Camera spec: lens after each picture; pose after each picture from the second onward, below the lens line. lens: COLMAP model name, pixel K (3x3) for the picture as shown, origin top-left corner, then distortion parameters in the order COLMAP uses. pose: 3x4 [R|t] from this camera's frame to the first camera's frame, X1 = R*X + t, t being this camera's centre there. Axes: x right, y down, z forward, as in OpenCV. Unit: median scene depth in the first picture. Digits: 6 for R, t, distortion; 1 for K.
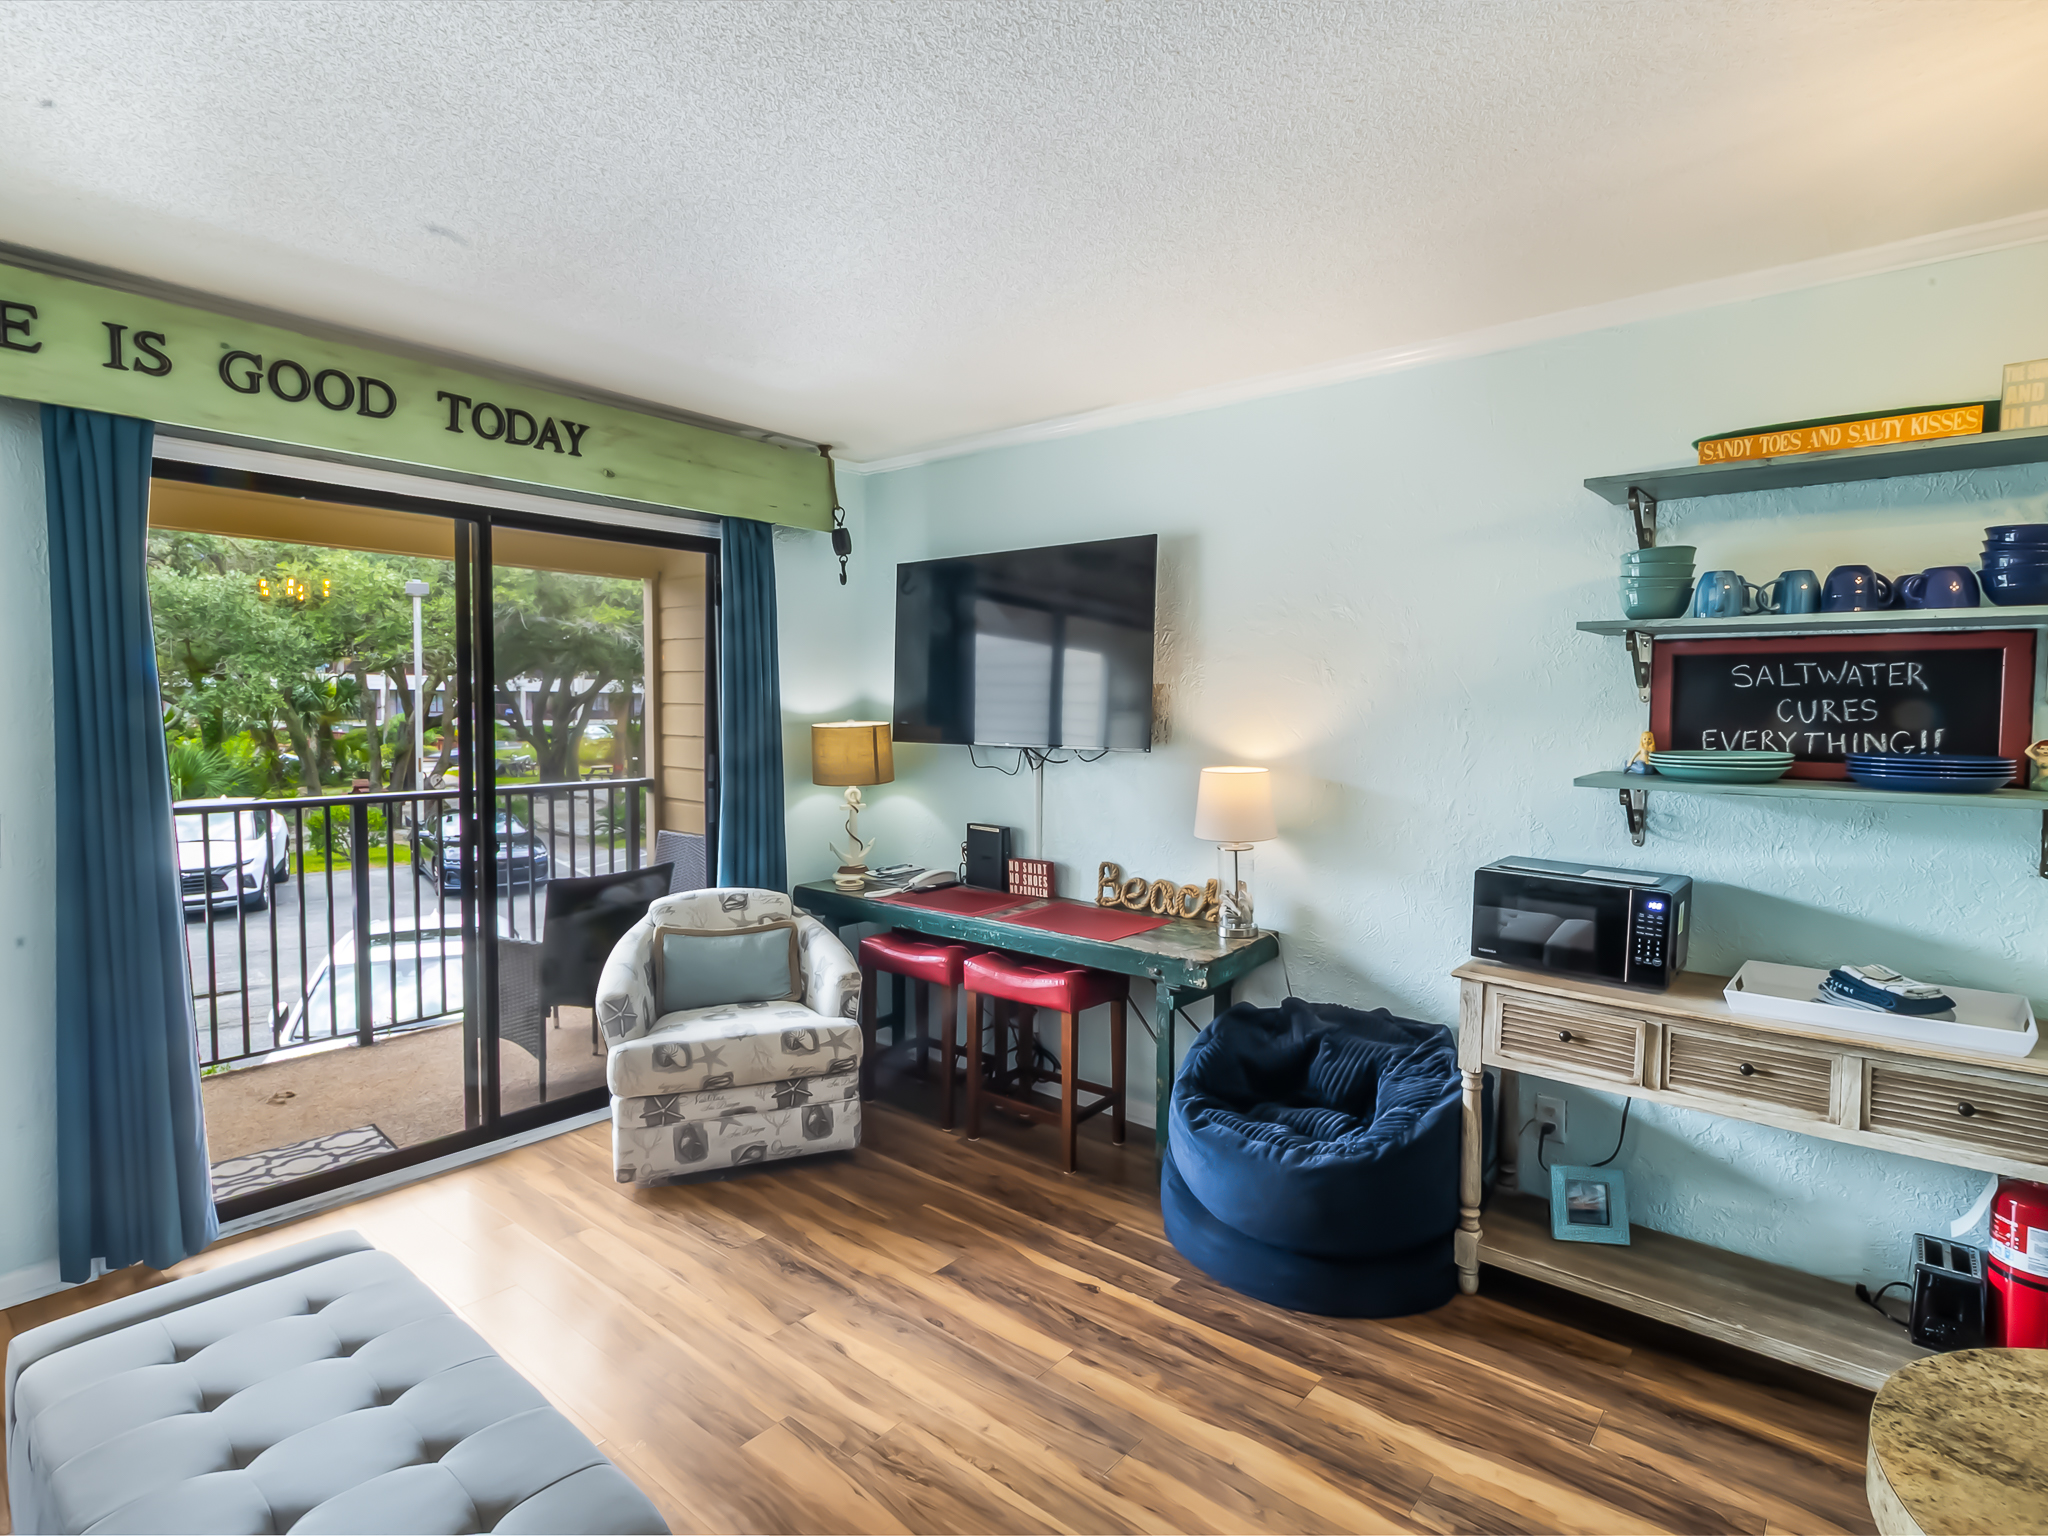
lens RADIAL K [[1095.4, 0, 1024.0], [0, 1095.4, 768.0], [0, 0, 1]] dist [-0.019331, 0.000543]
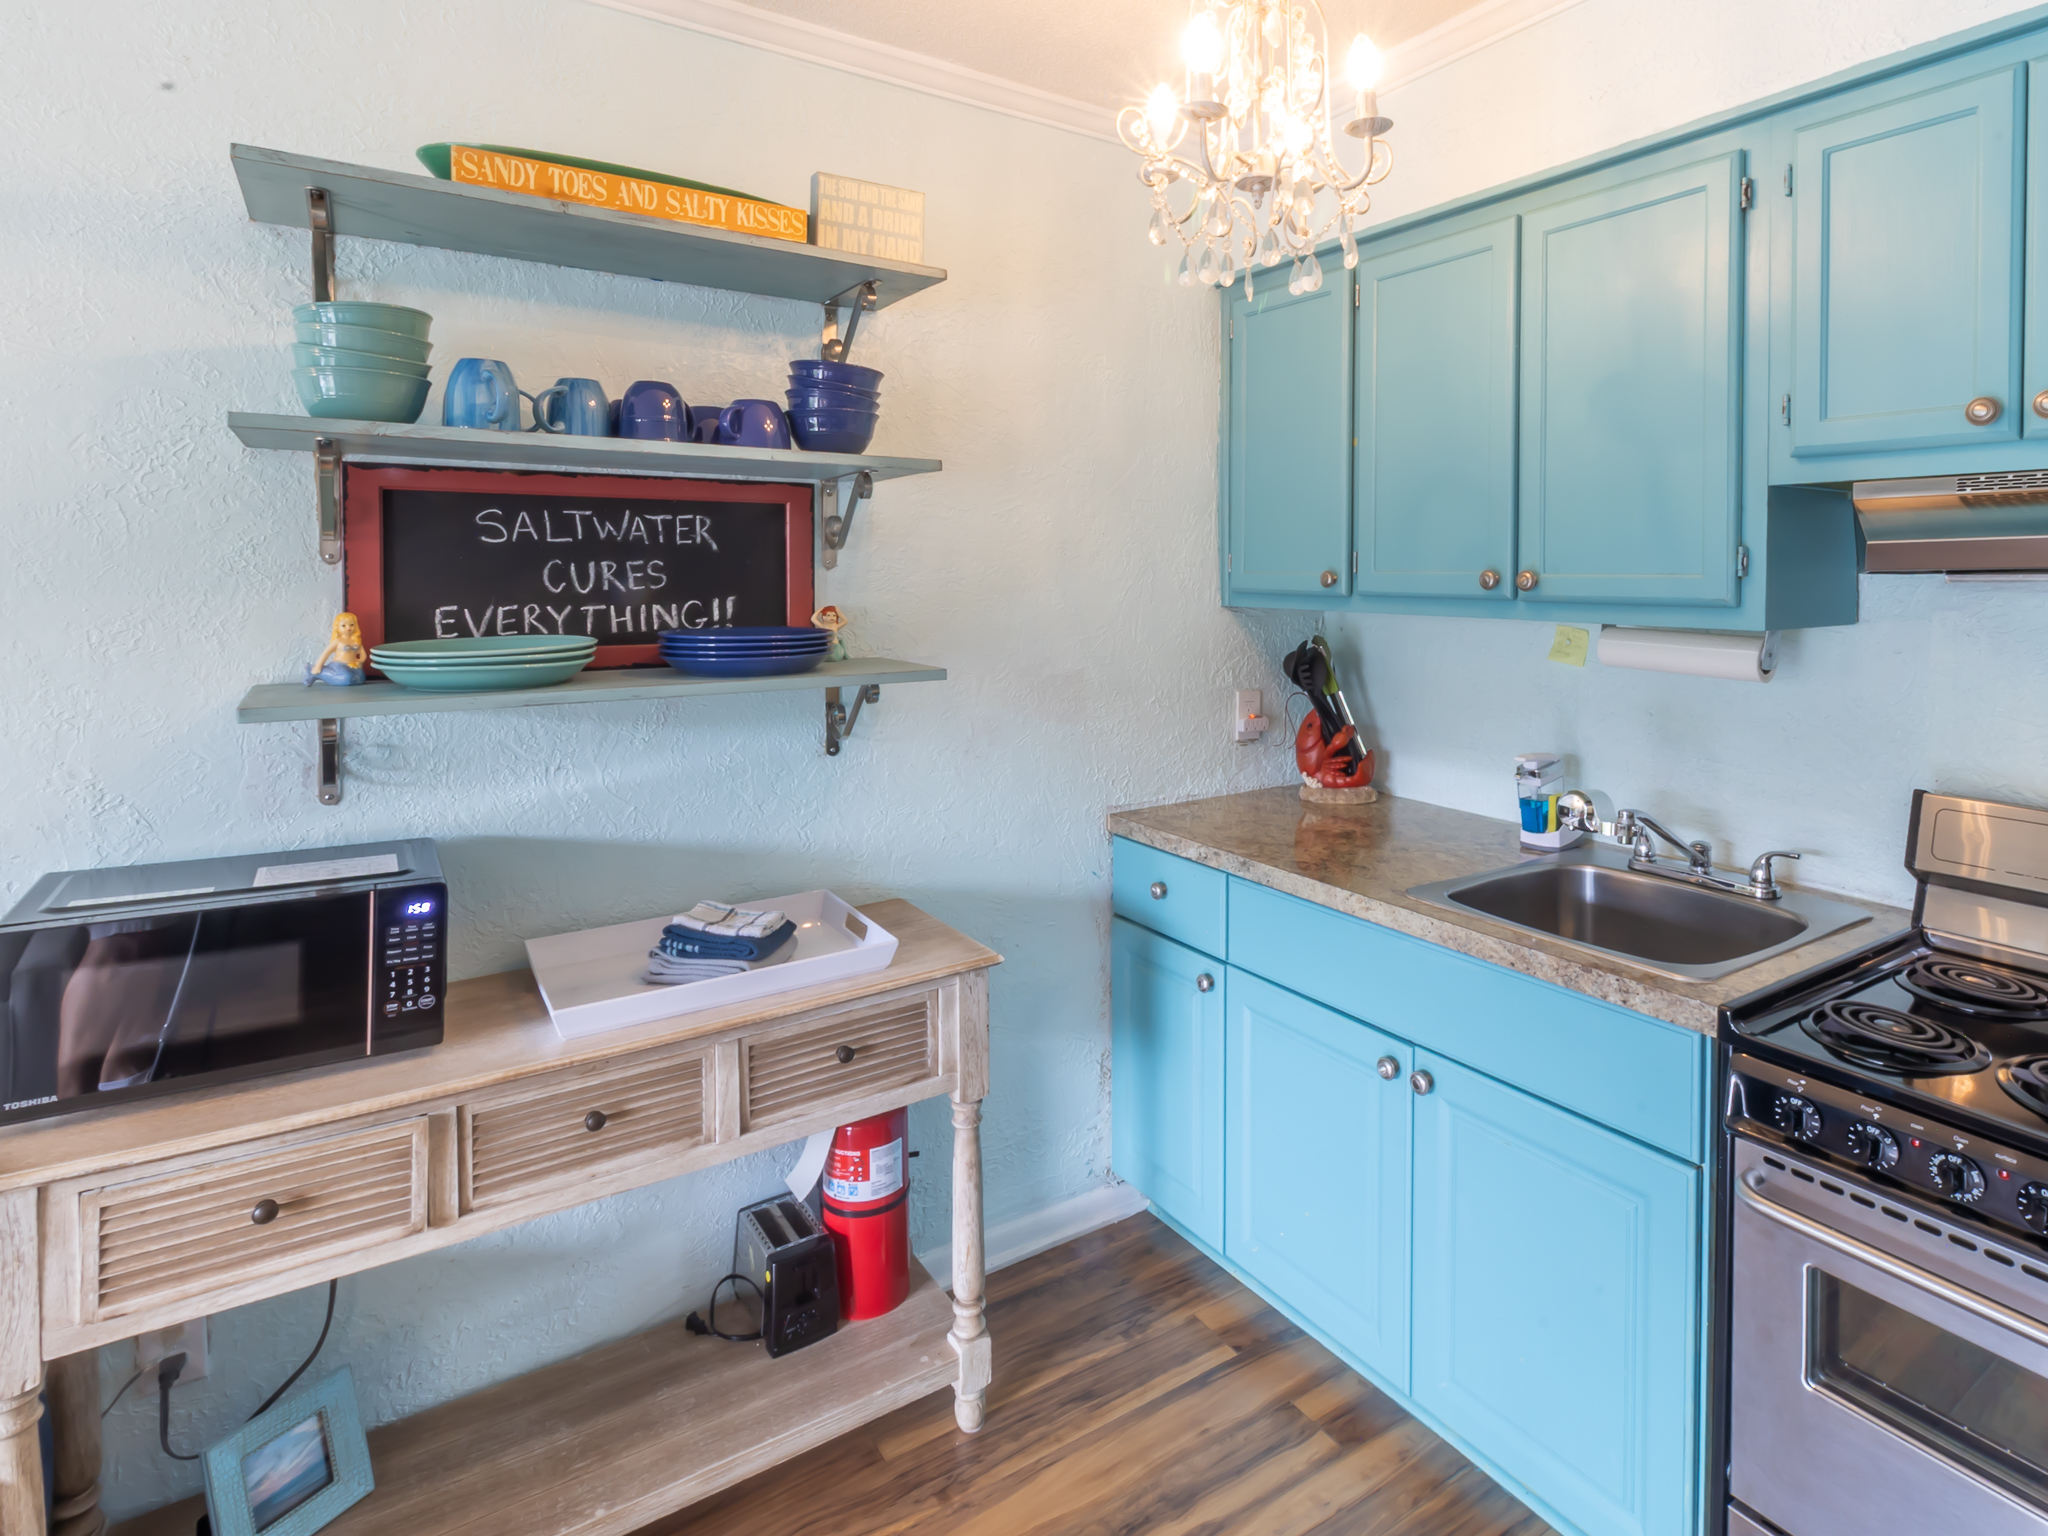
lens RADIAL K [[1092.9, 0, 1159.7], [0, 1092.9, 590.2], [0, 0, 1]] dist [0.001080, -0.000745]
pose [[0.238868, -0.018620, 0.970874, 0.096426], [0.059671, 0.998208, 0.004463, -0.022440], [-0.969217, 0.056867, 0.239551, 0.426723]]
